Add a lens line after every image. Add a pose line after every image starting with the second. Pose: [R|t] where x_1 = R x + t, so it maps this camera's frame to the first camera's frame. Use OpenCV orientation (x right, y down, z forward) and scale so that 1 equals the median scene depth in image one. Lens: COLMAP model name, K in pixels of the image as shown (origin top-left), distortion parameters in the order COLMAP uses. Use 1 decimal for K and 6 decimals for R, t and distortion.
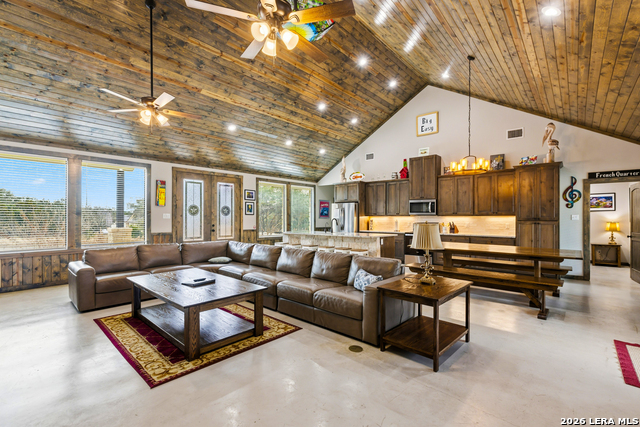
lens RADIAL K [[291.0, 0, 322.3], [0, 291.0, 215.1], [0, 0, 1]] dist [-0.001082, -0.000610]
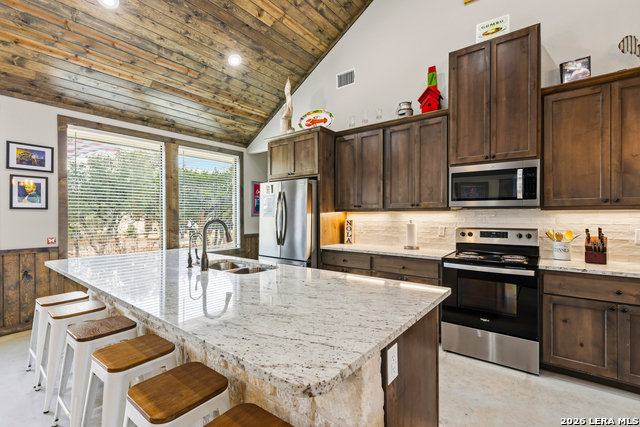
lens RADIAL K [[291.0, 0, 325.1], [0, 291.0, 214.7], [0, 0, 1]] dist [-0.001082, -0.000610]
pose [[0.998455, -0.003934, 0.055434, 0.114739], [0.003495, 0.999962, 0.008016, 0.004457], [-0.055464, -0.007810, 0.998430, 0.599731]]
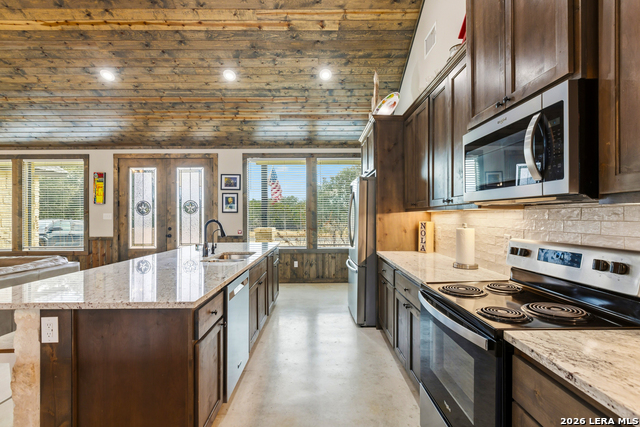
lens RADIAL K [[291.0, 0, 318.3], [0, 291.0, 215.4], [0, 0, 1]] dist [-0.001082, -0.000610]
pose [[0.662103, -0.006991, -0.749380, 0.361676], [0.014840, 0.999883, 0.003784, 0.005201], [0.749266, -0.013626, 0.662129, 0.720015]]
